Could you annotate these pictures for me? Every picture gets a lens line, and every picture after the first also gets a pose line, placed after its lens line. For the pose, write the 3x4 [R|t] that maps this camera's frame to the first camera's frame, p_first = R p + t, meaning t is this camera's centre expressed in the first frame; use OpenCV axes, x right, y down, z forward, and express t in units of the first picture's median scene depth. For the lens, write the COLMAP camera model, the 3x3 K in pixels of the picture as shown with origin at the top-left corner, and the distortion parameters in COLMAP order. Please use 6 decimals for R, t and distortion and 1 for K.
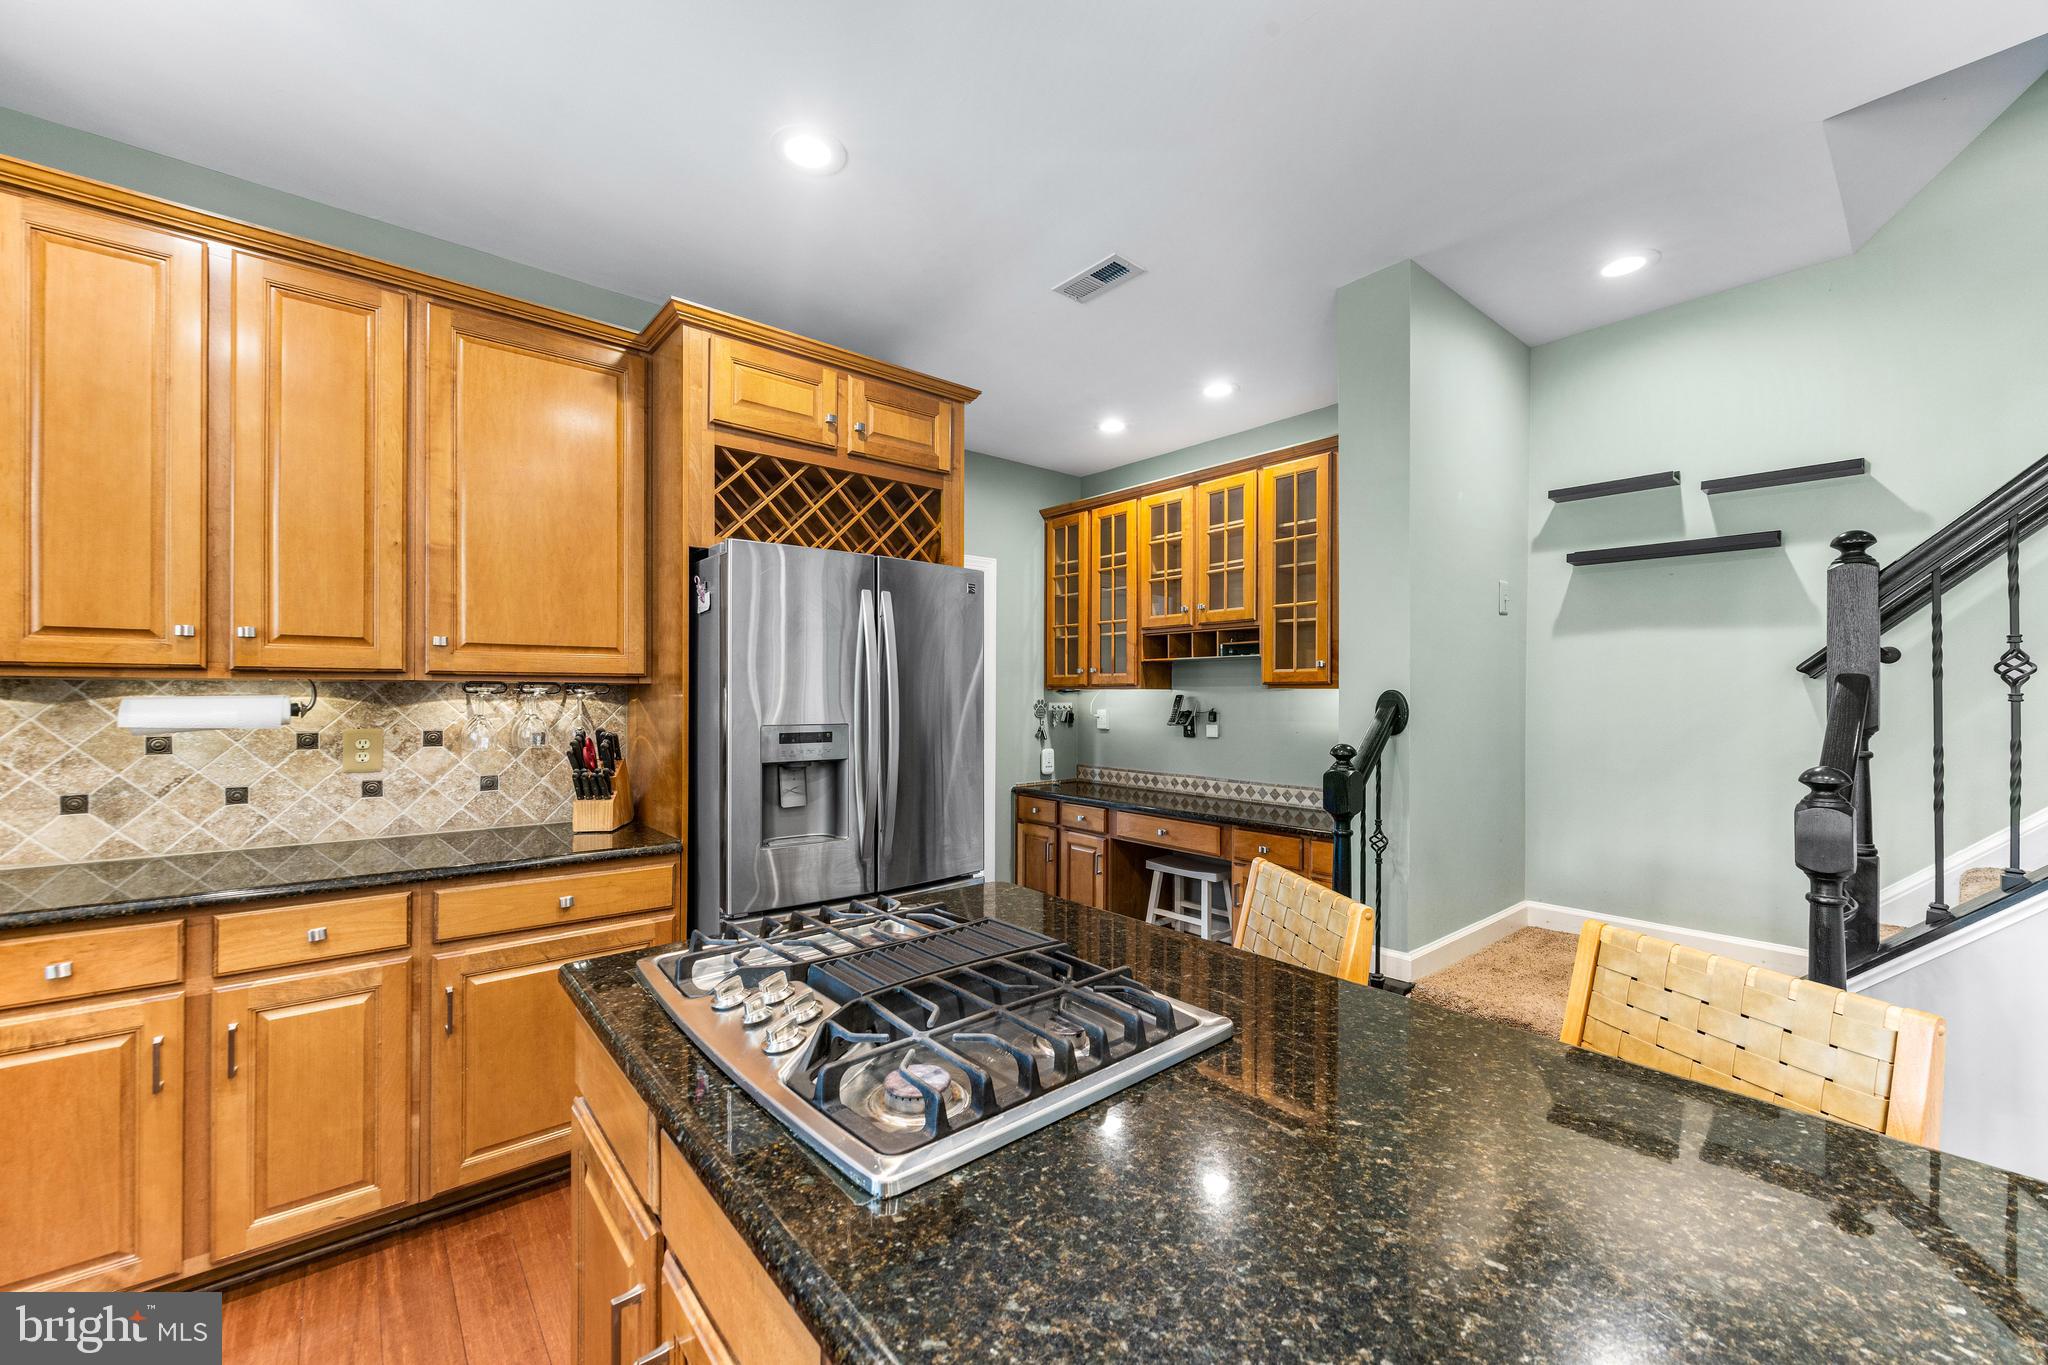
lens RADIAL K [[797.6, 0, 1024.0], [0, 797.6, 693.5], [0, 0, 1]] dist [-0.003044, -0.000114]
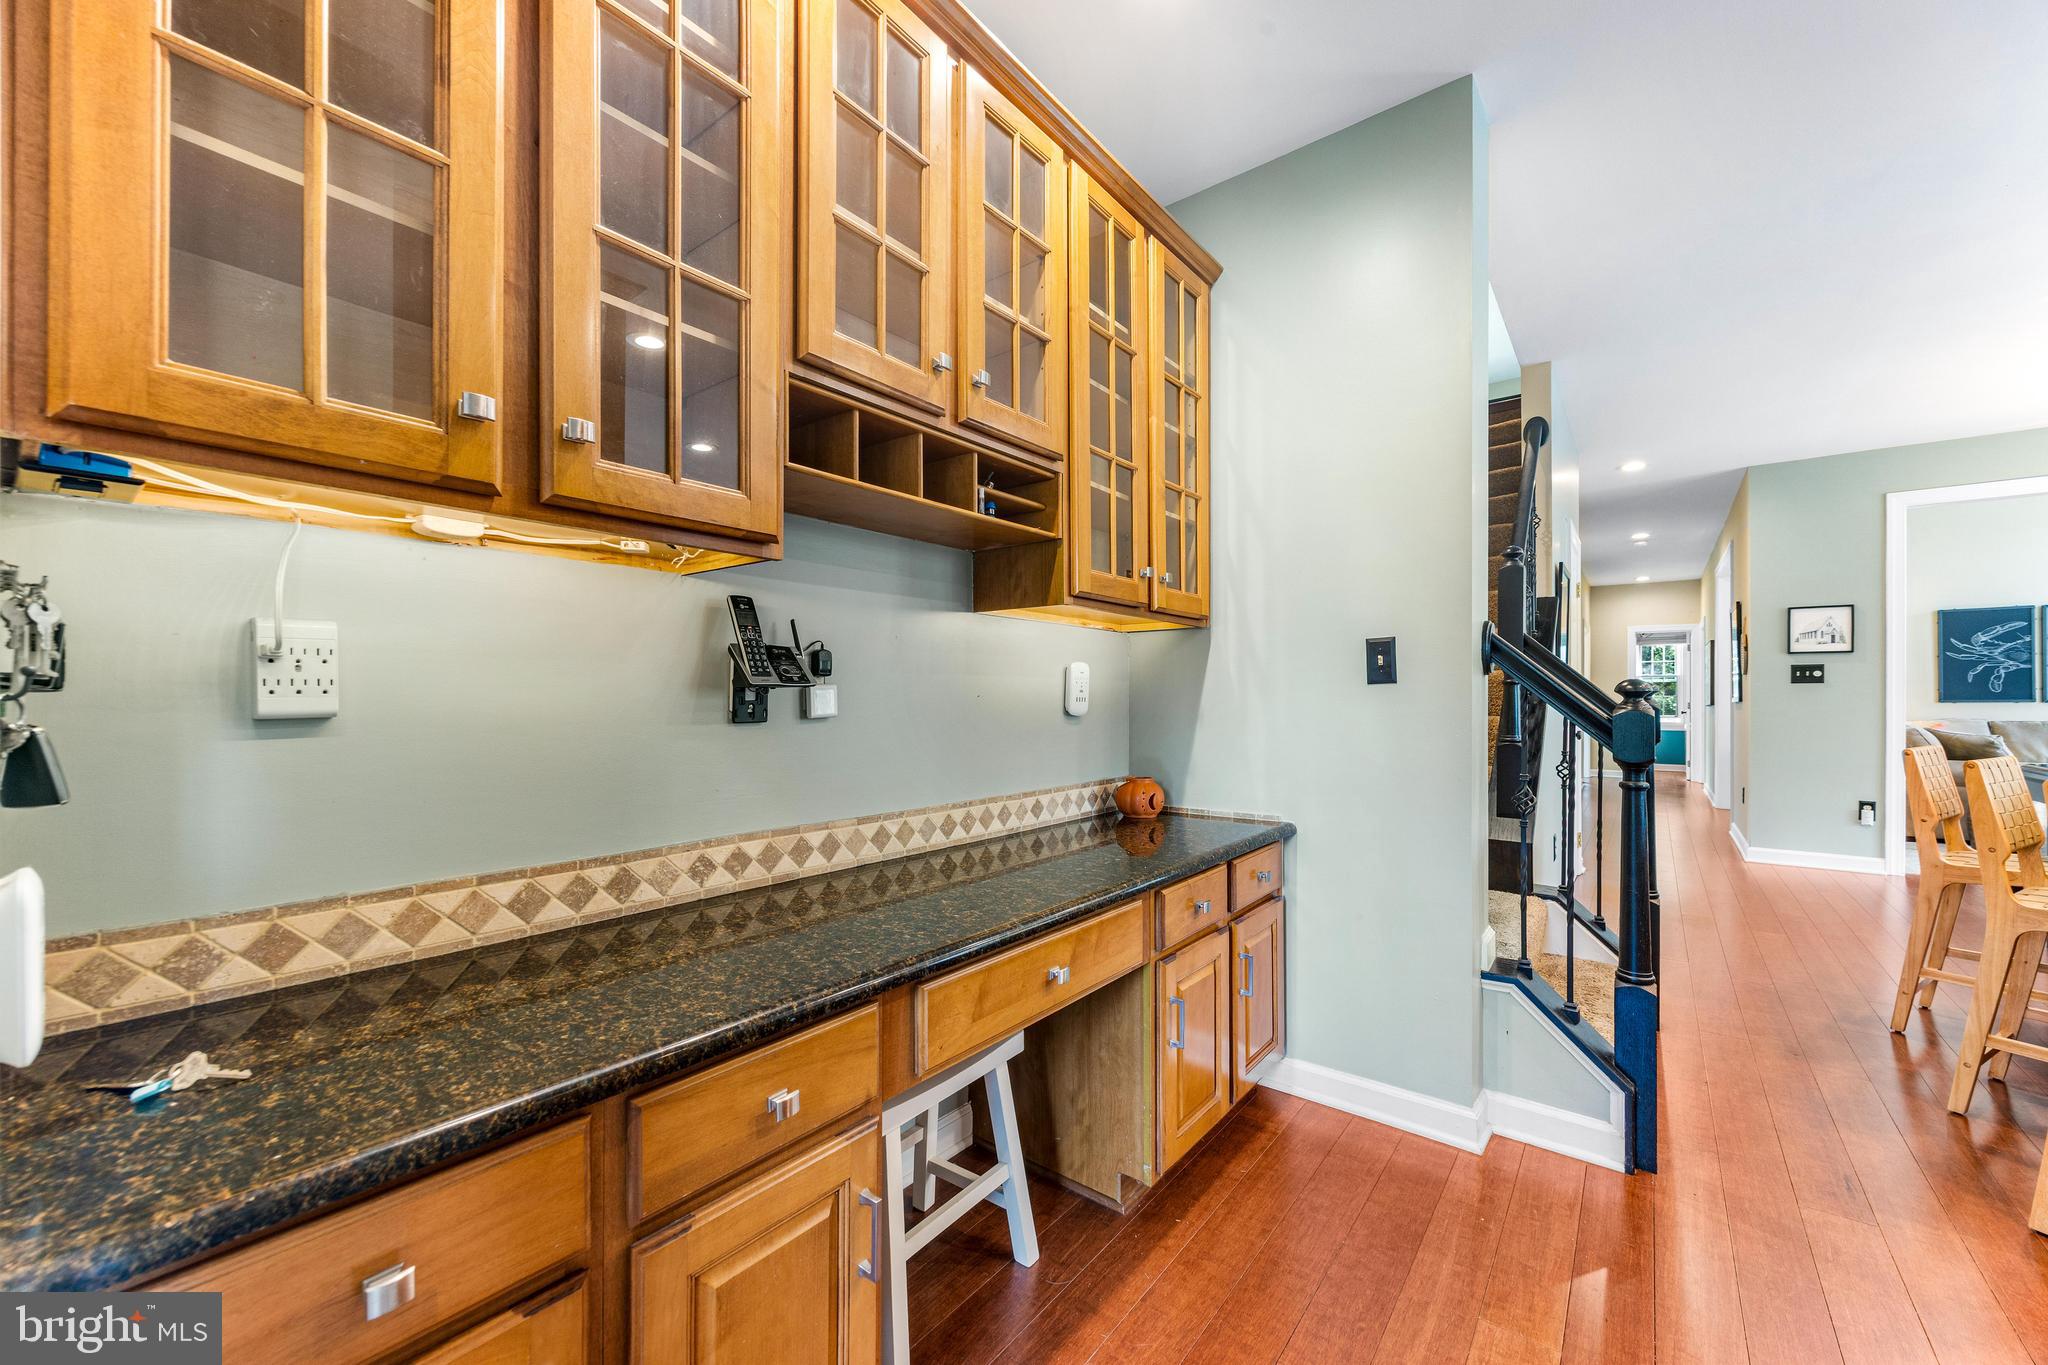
lens RADIAL K [[797.6, 0, 1020.6], [0, 797.6, 689.3], [0, 0, 1]] dist [-0.003044, -0.000114]
pose [[-0.200254, 0.003361, 0.979738, -0.153208], [-0.007286, 0.999961, -0.004920, 0.042245], [-0.979717, -0.008124, -0.200222, 0.968947]]
